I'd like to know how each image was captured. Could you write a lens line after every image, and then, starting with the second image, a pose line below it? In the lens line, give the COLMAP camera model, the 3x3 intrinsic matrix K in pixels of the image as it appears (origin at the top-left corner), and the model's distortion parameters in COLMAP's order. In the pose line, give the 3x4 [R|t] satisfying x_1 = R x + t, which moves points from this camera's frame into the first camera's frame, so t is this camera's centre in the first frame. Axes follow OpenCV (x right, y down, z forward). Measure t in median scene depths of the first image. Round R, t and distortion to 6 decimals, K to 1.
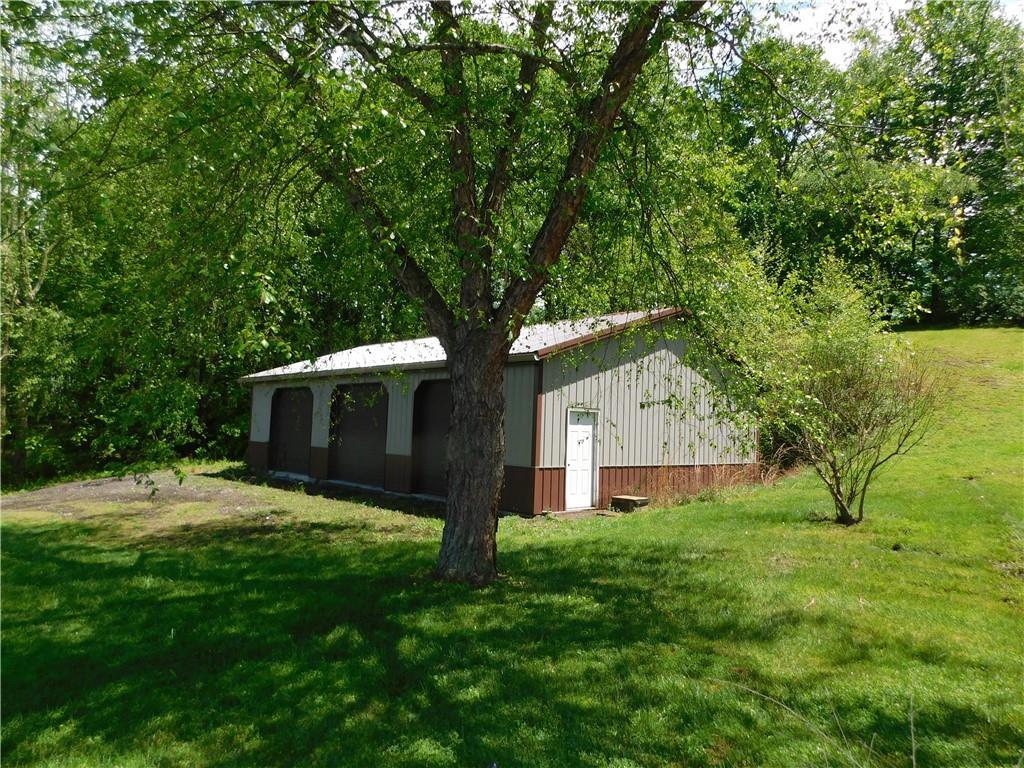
lens RADIAL K [[684.5, 0, 512.0], [0, 684.5, 384.0], [0, 0, 1]] dist [-0.054499, 0.047441]
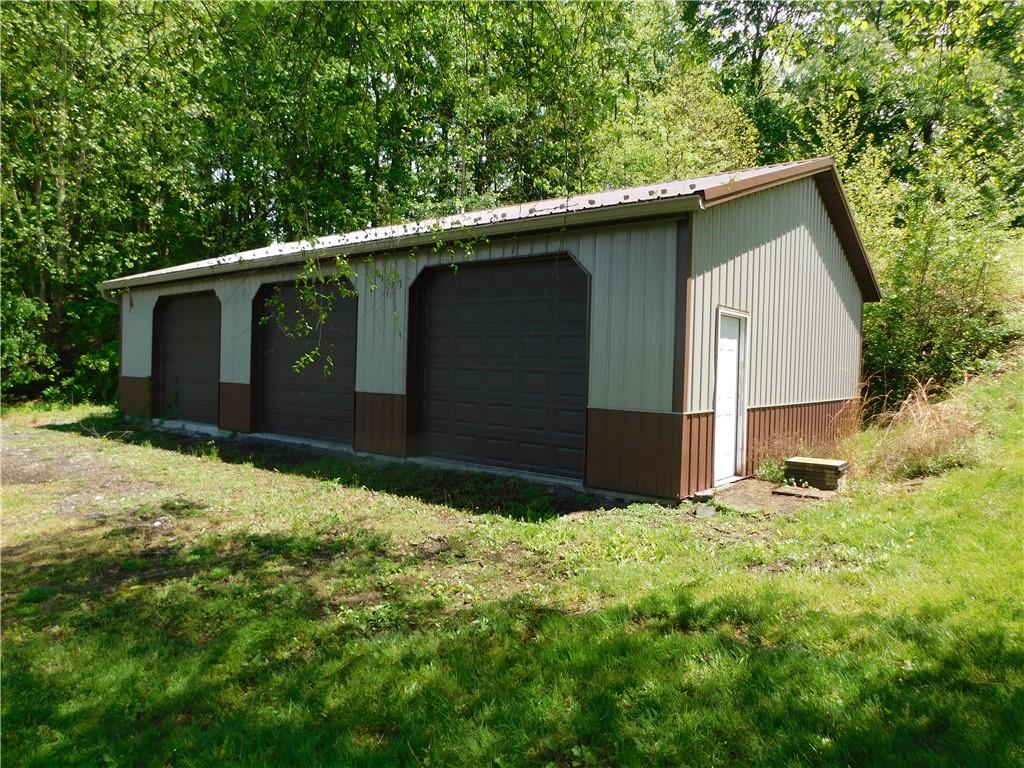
lens RADIAL K [[684.5, 0, 512.0], [0, 684.5, 384.0], [0, 0, 1]] dist [-0.054499, 0.047441]
pose [[0.988780, -0.012174, 0.148881, -0.144249], [-0.002065, 0.995464, 0.095114, 0.038672], [-0.149363, -0.094354, 0.984270, 0.397740]]
